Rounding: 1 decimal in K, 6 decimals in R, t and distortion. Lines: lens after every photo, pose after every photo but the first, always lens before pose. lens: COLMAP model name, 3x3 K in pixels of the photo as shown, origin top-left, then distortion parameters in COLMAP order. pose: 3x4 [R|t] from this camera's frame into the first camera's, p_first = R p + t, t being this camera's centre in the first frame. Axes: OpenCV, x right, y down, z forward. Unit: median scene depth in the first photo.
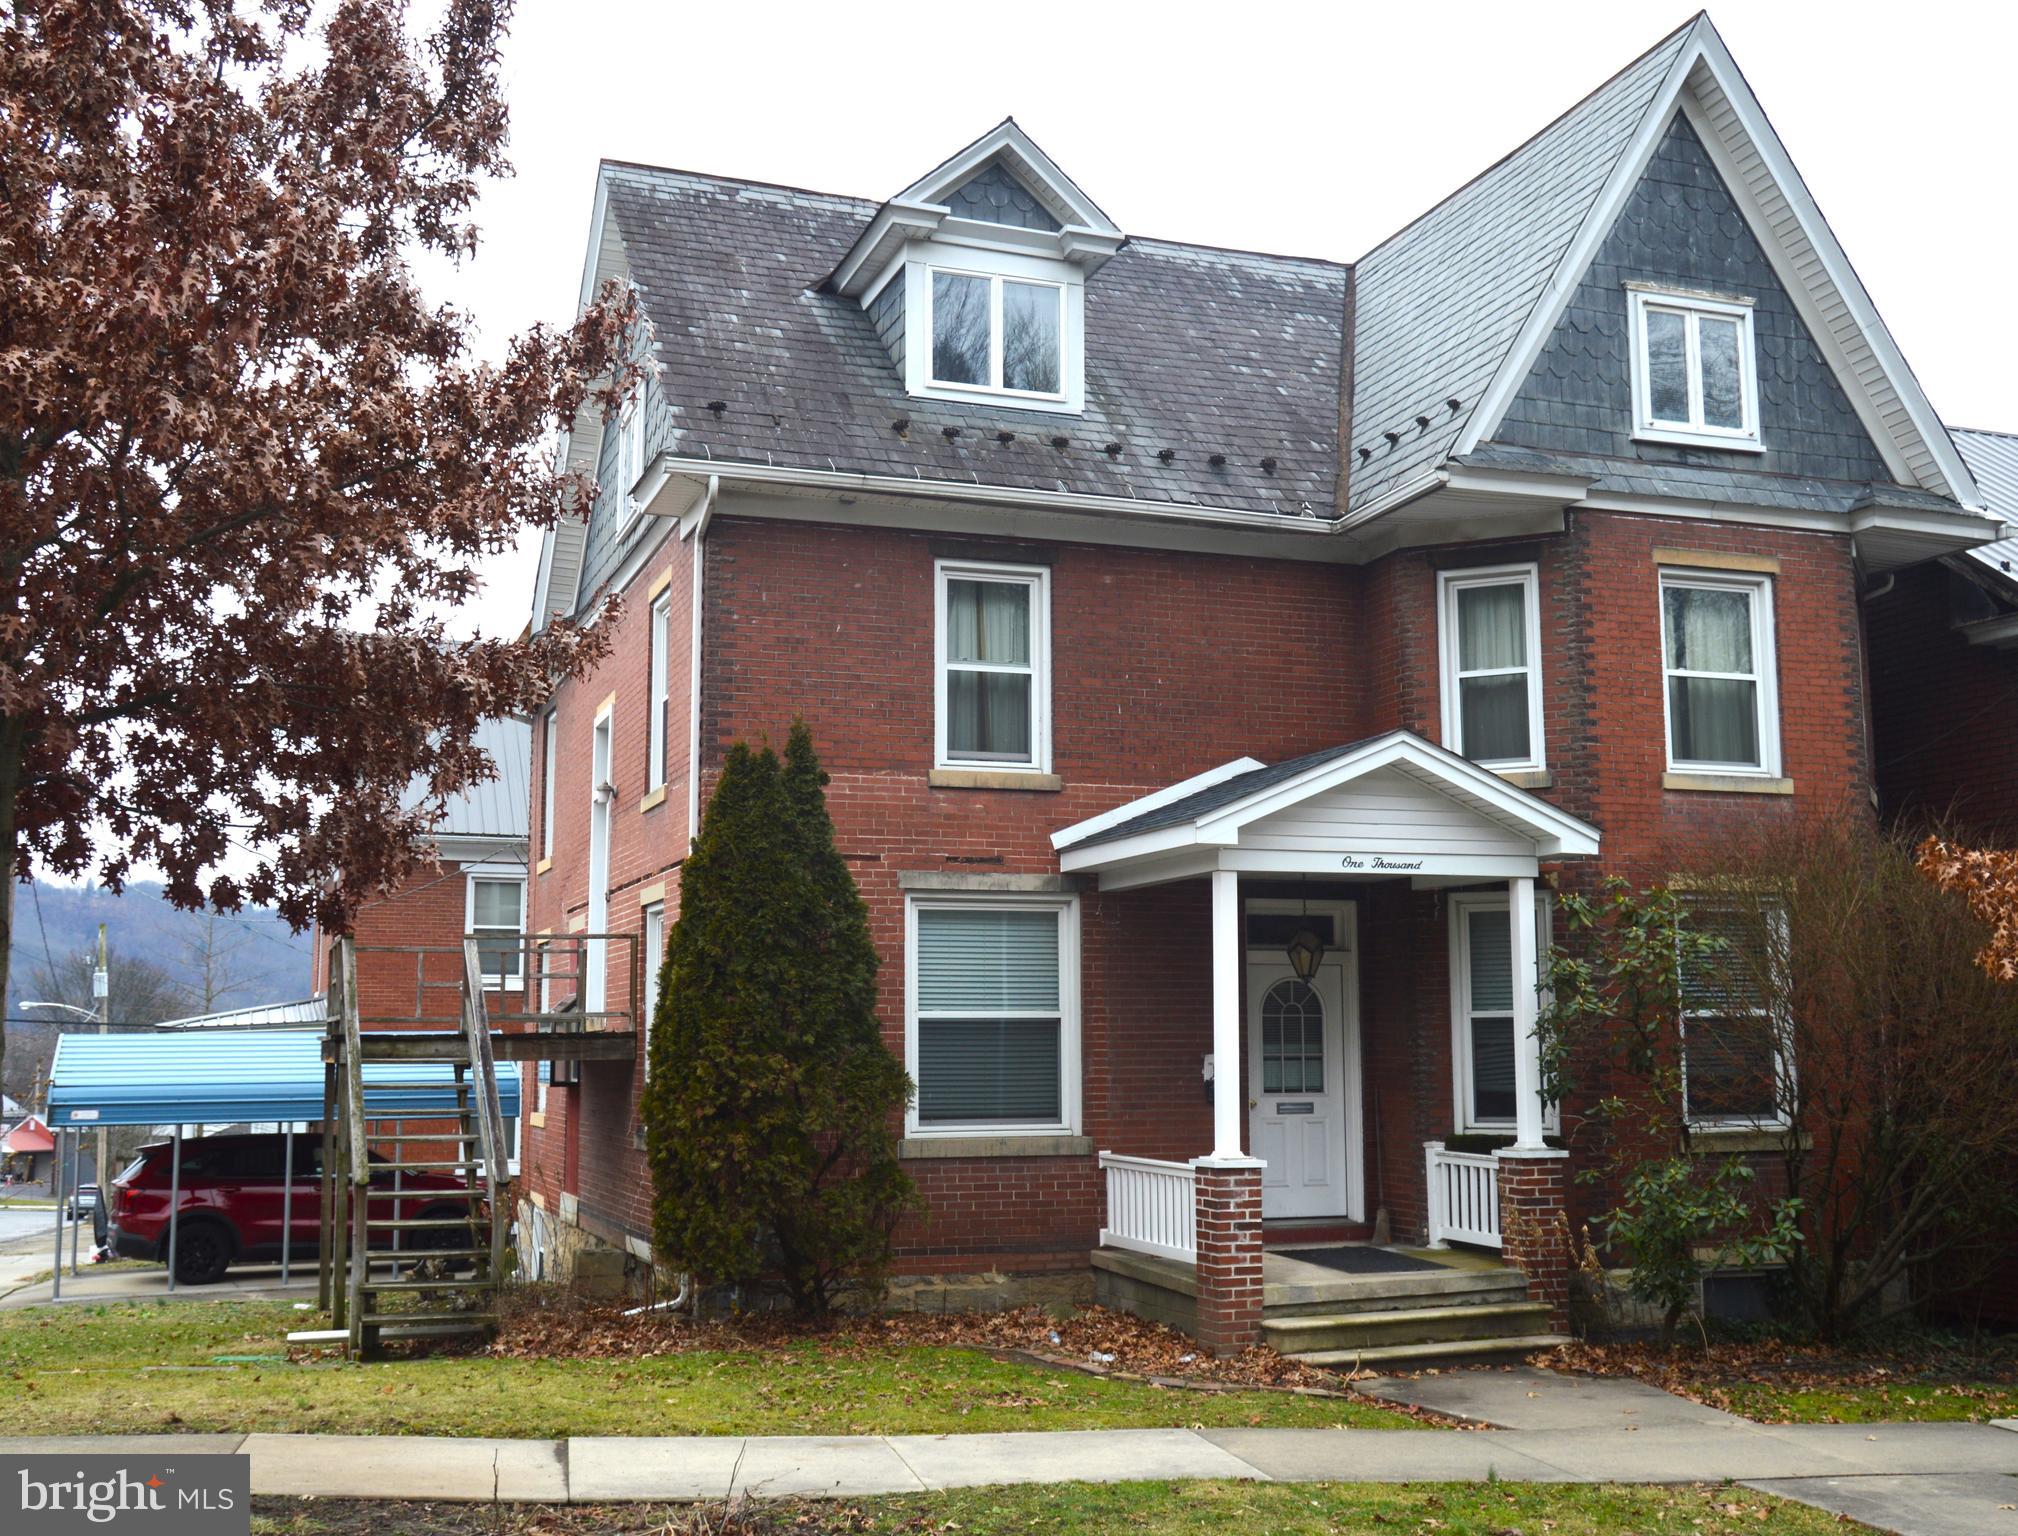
lens RADIAL K [[2203.7, 0, 1040.4], [0, 2203.7, 742.0], [0, 0, 1]] dist [-0.020089, -0.007642]
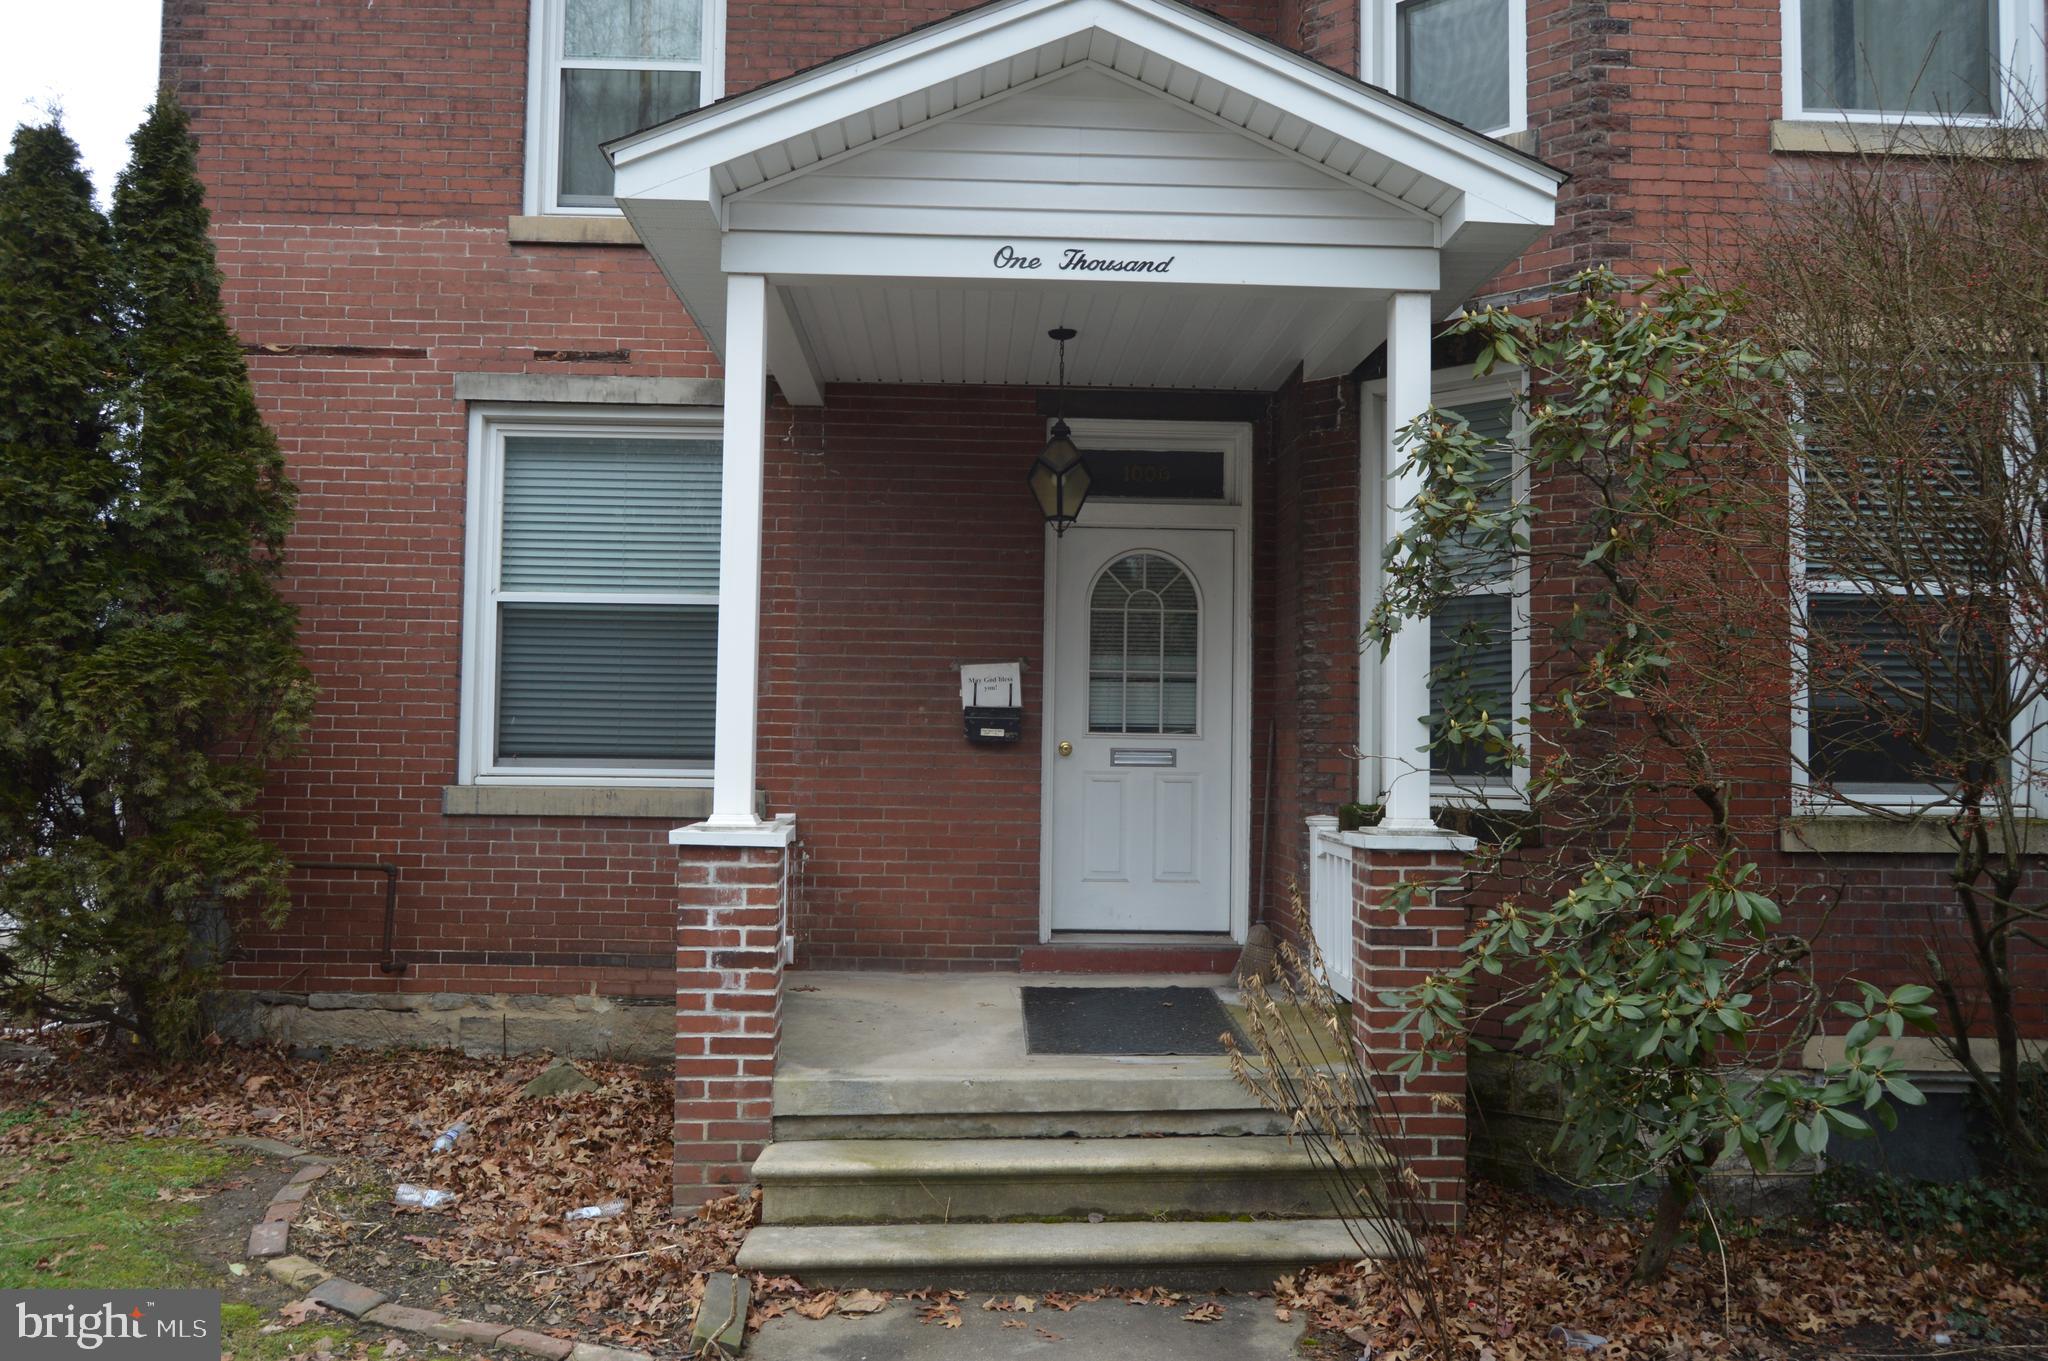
lens RADIAL K [[1612.1, 0, 1036.8], [0, 1612.1, 675.3], [0, 0, 1]] dist [-0.014342, 0.000935]
pose [[0.951721, 0.003498, -0.306945, 0.242258], [0.023871, 0.996064, 0.085365, 0.110454], [0.306035, -0.088571, 0.947891, 0.598443]]
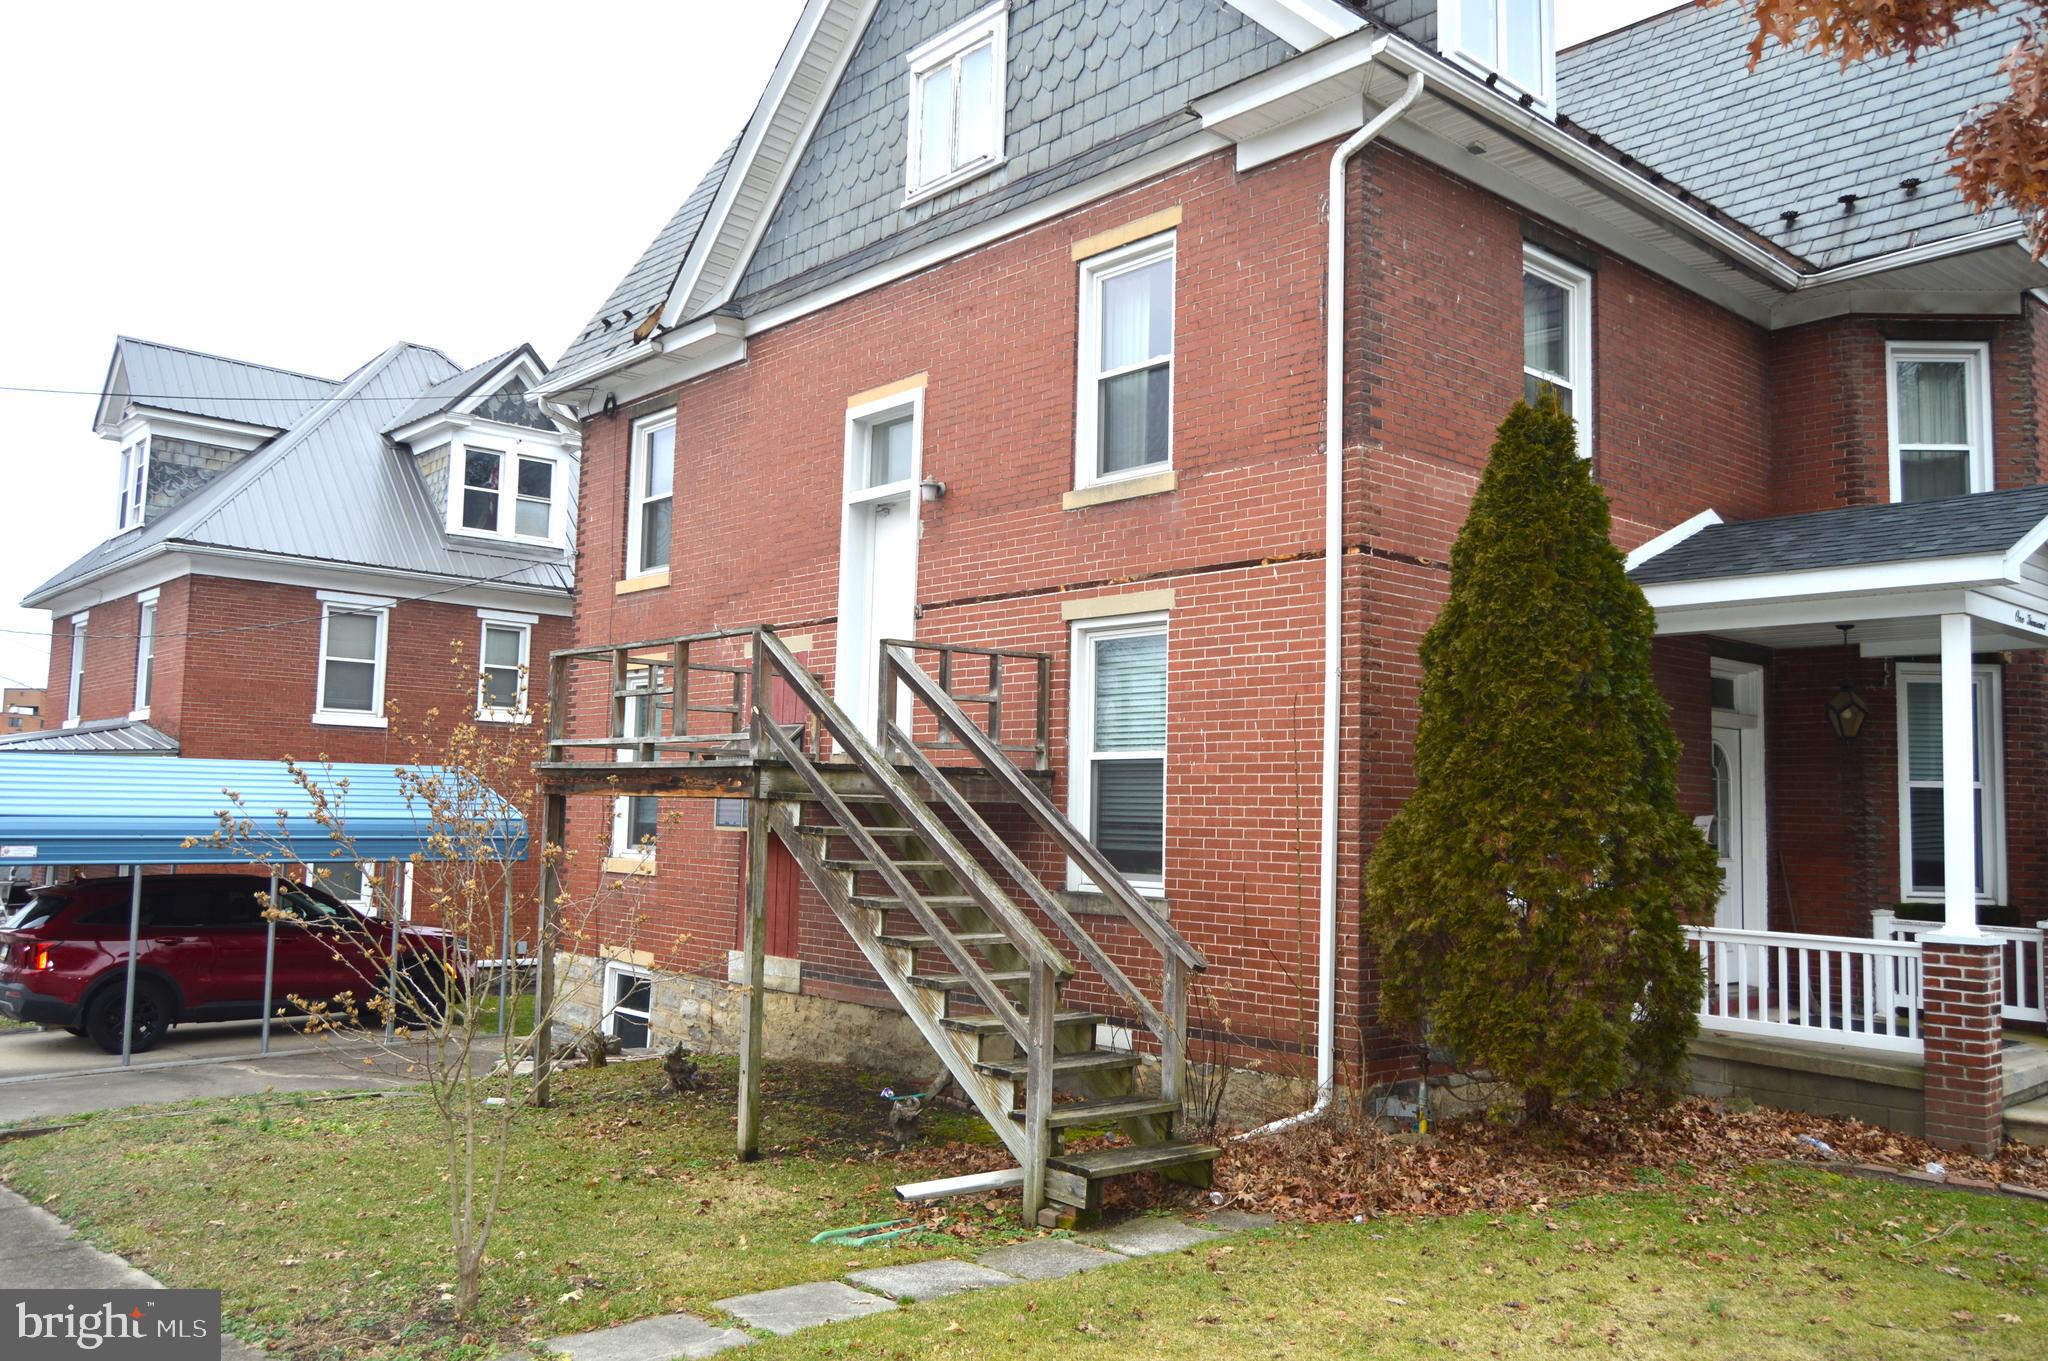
lens RADIAL K [[1601.4, 0, 1043.9], [0, 1601.4, 675.1], [0, 0, 1]] dist [-0.014249, 0.004218]
pose [[0.927148, 0.059494, 0.369941, -0.455807], [-0.079505, 0.996069, 0.039068, 0.079611], [-0.366162, -0.065634, 0.928234, 0.487822]]
